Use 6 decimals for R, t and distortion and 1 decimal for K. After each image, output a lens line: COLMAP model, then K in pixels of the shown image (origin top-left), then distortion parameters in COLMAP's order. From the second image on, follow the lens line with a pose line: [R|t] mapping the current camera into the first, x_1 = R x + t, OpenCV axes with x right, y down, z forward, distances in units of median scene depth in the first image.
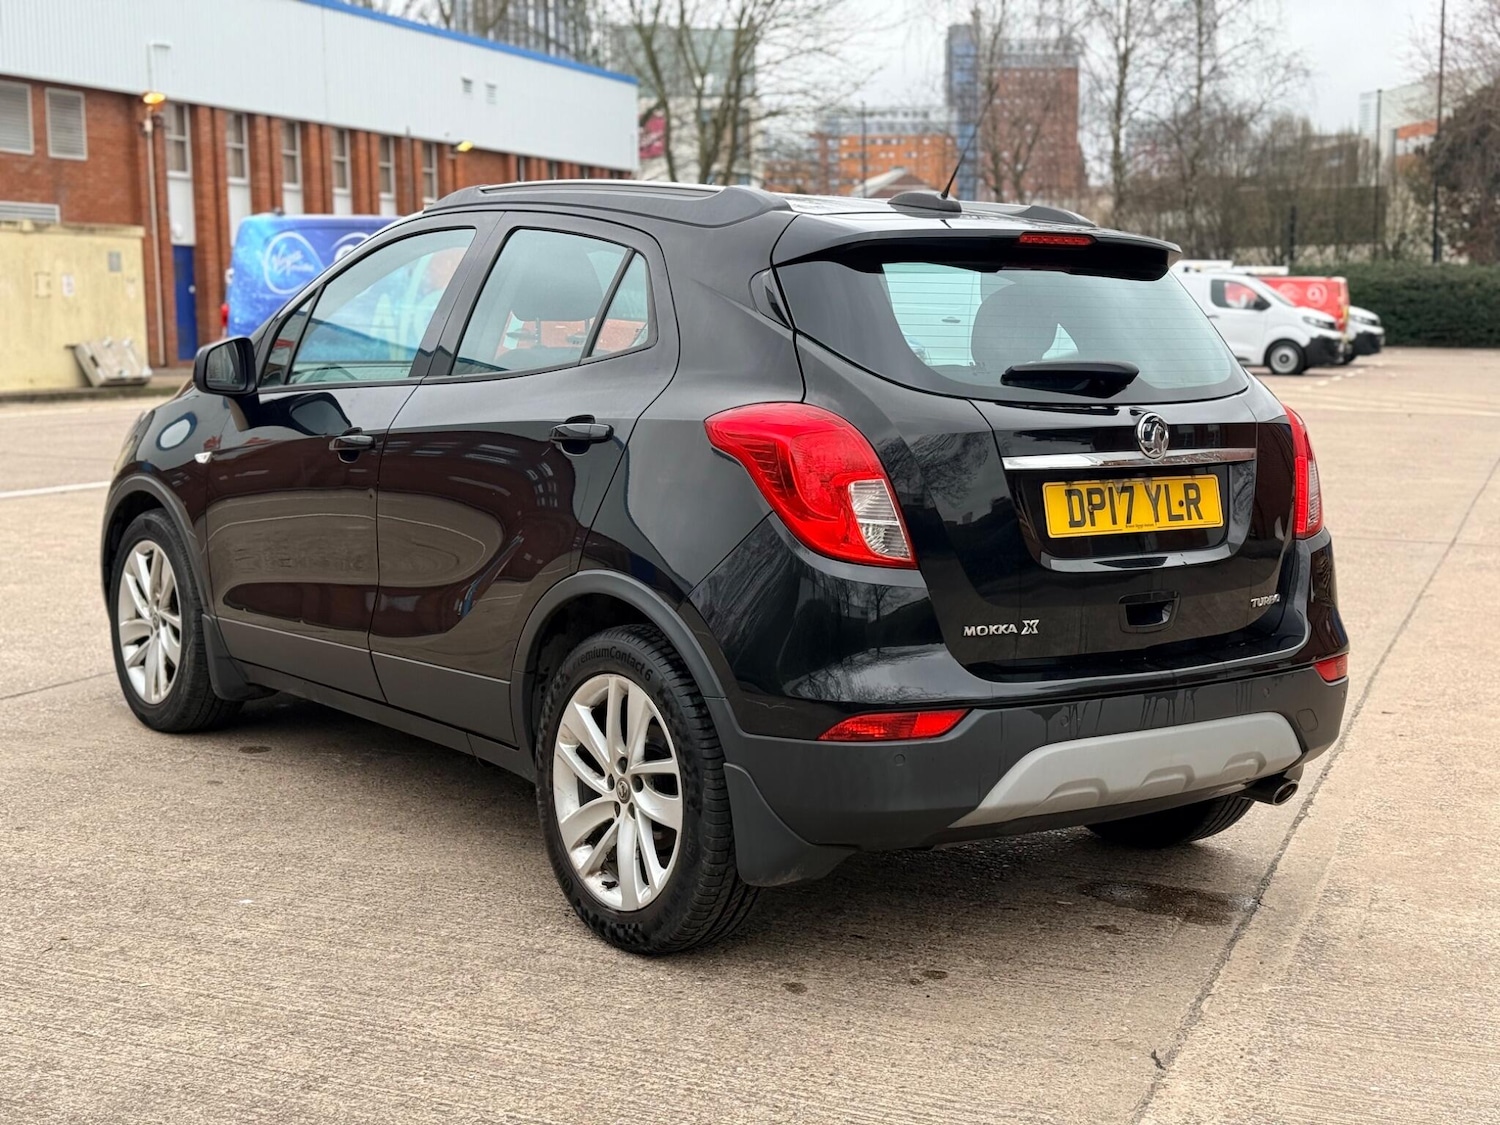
lens RADIAL K [[2030.1, 0, 756.0], [0, 2030.1, 558.8], [0, 0, 1]] dist [0.190414, -0.358152]
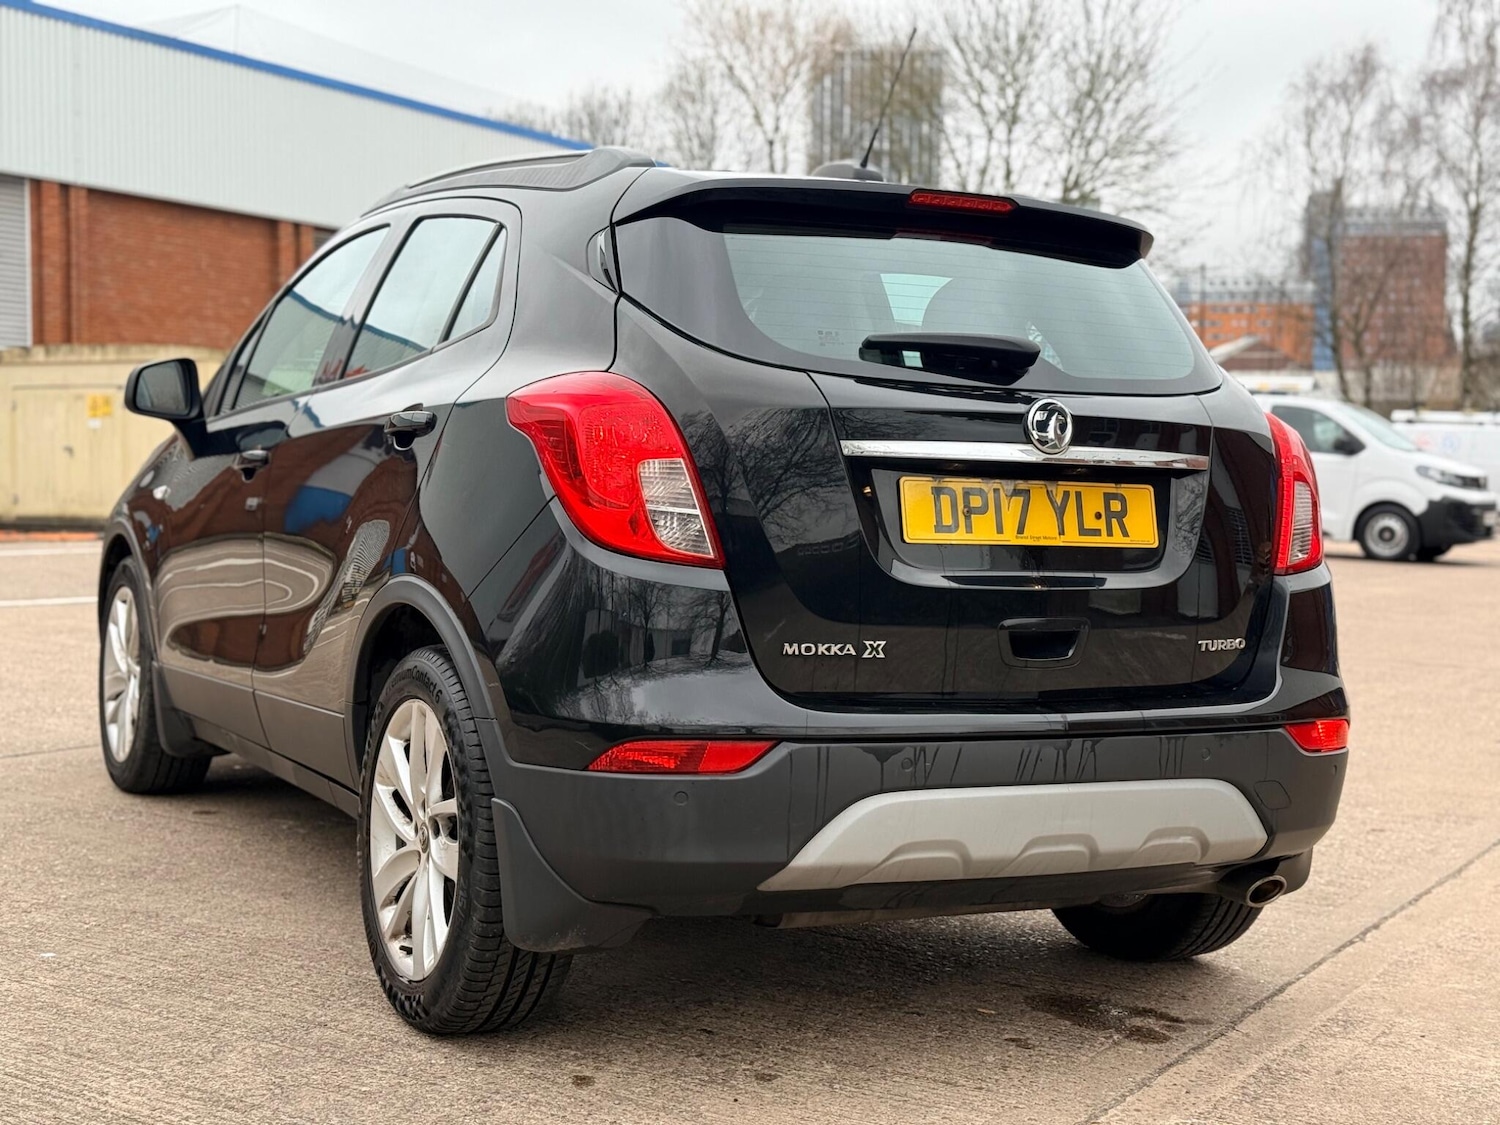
lens RADIAL K [[2029.8, 0, 745.7], [0, 2029.8, 584.1], [0, 0, 1]] dist [0.205471, -0.417924]
pose [[0.985987, 0.026138, -0.164760, 0.202072], [-0.036966, 0.997329, -0.063002, 0.056415], [0.162673, 0.068210, 0.984320, 0.173019]]
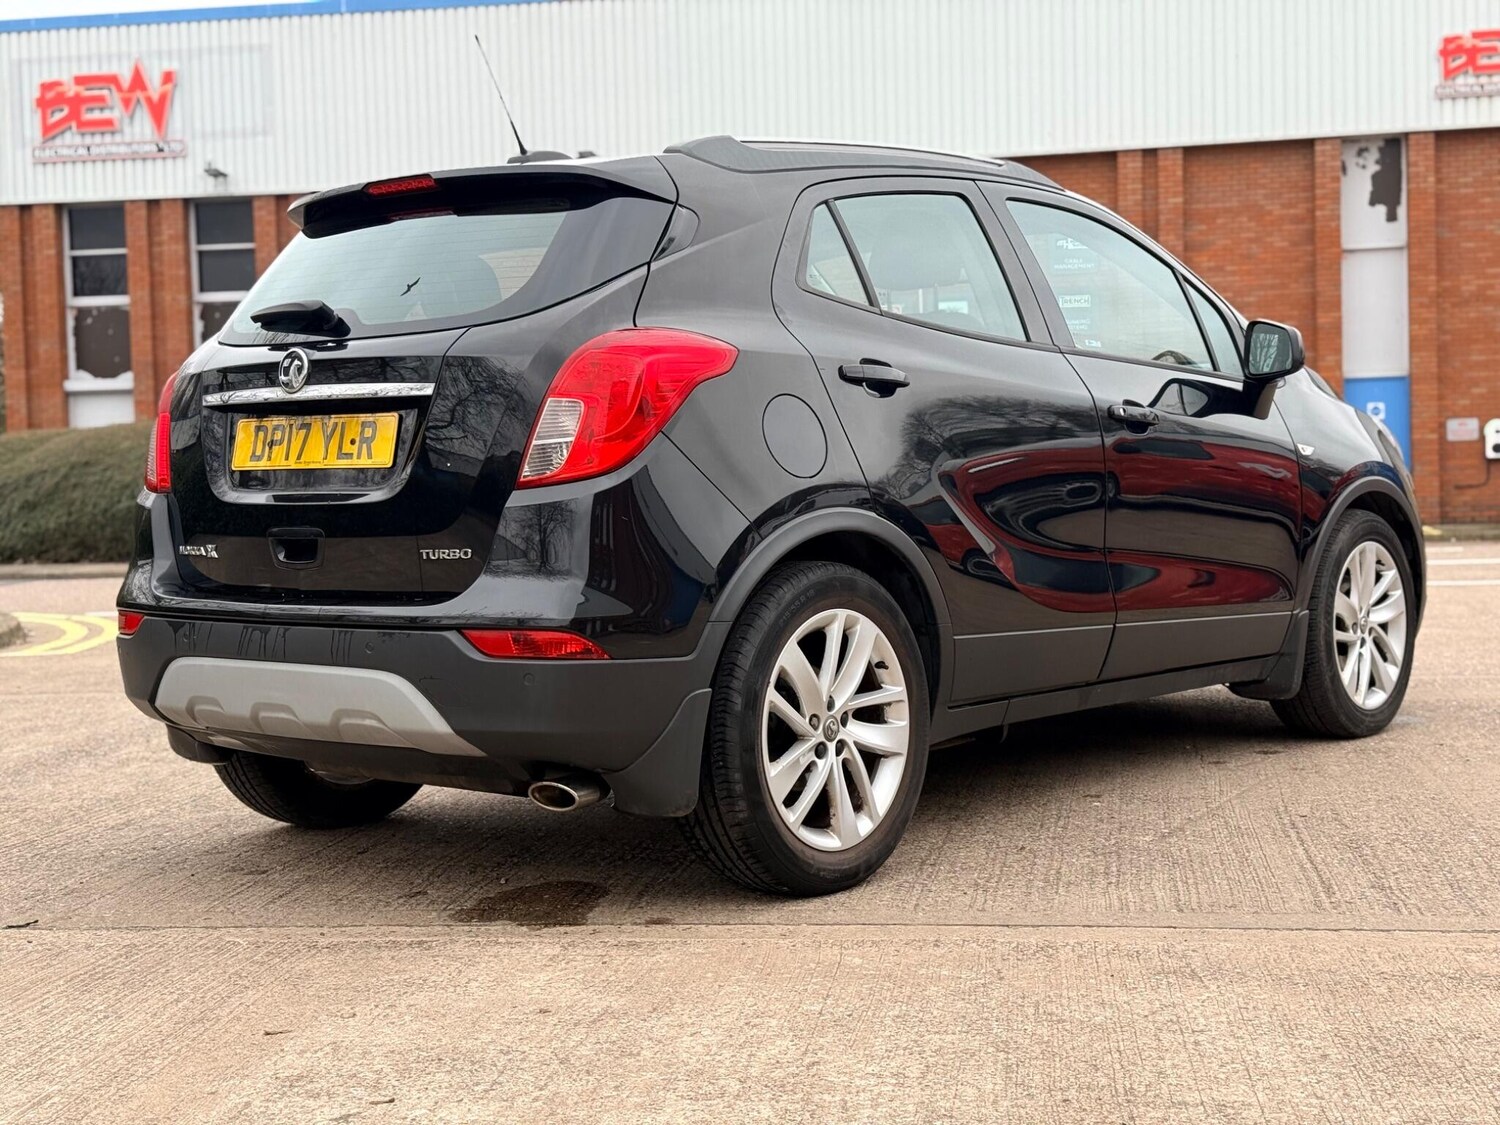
lens RADIAL K [[2029.8, 0, 745.7], [0, 2029.8, 584.1], [0, 0, 1]] dist [0.205471, -0.417924]
pose [[0.211656, 0.055709, -0.975755, 1.175964], [-0.063288, 0.997060, 0.043197, -0.013334], [0.975293, 0.052610, 0.214559, 0.967542]]
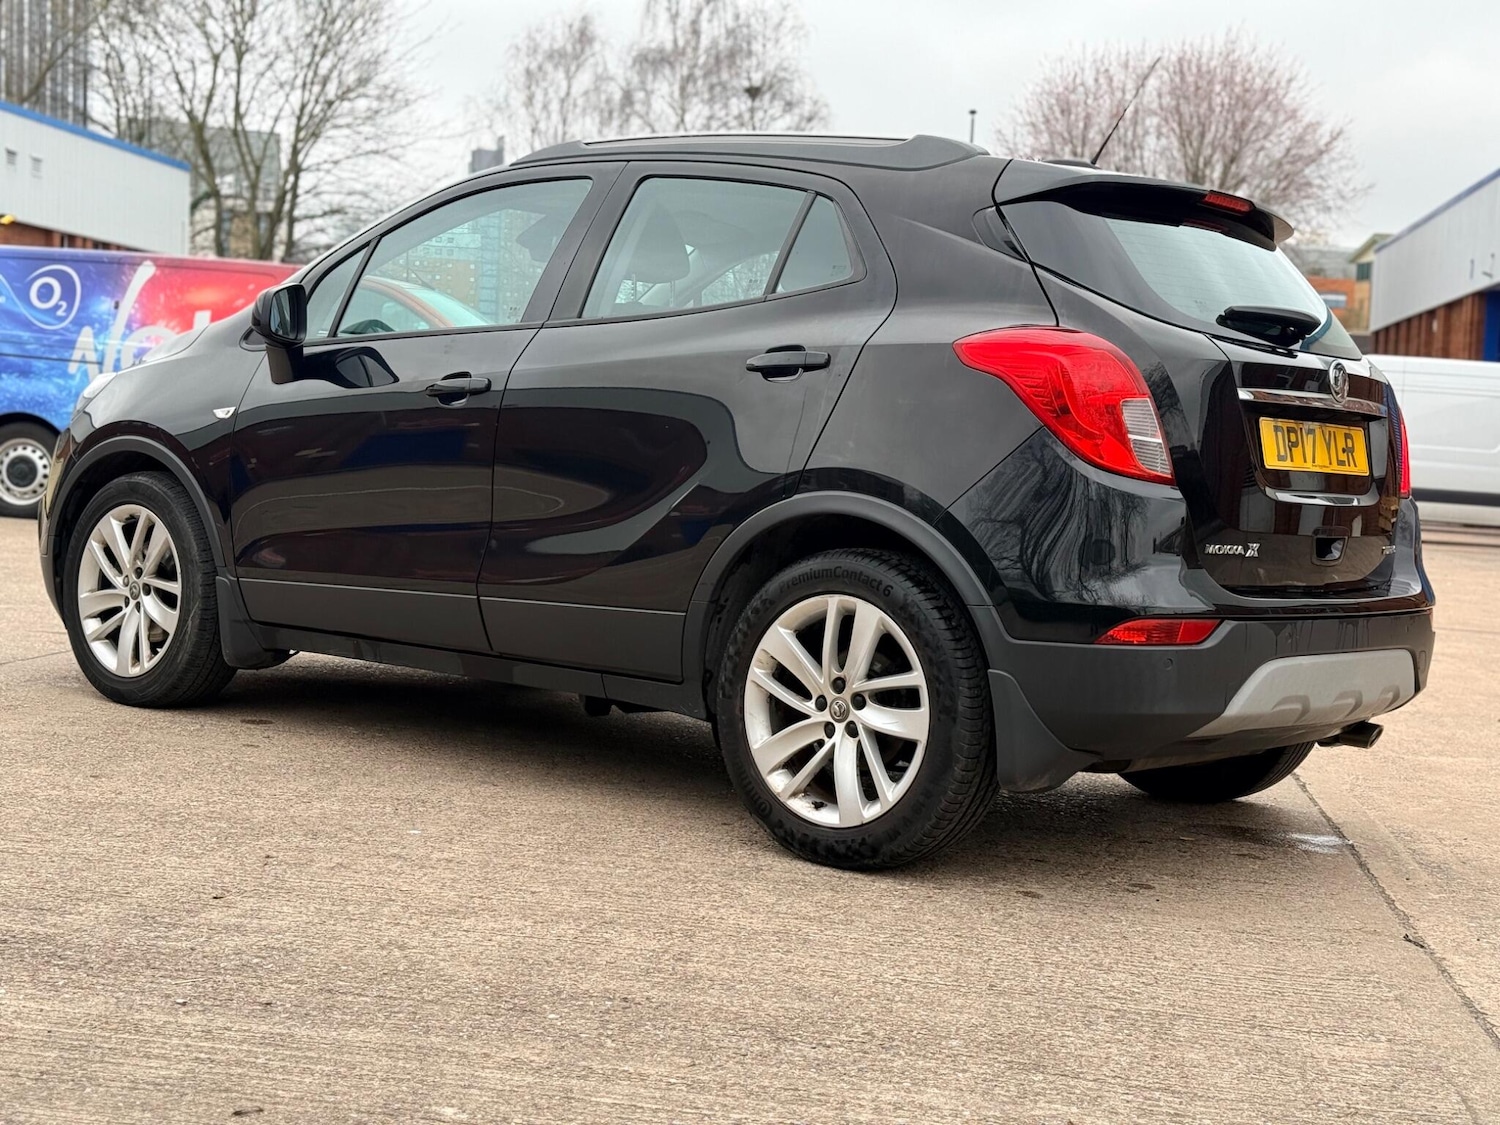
lens RADIAL K [[2029.8, 0, 745.7], [0, 2029.8, 584.1], [0, 0, 1]] dist [0.205471, -0.417924]
pose [[0.974507, 0.026975, 0.222728, -0.333748], [-0.016947, 0.998760, -0.046811, 0.098010], [-0.223714, 0.041843, 0.973756, 0.019860]]
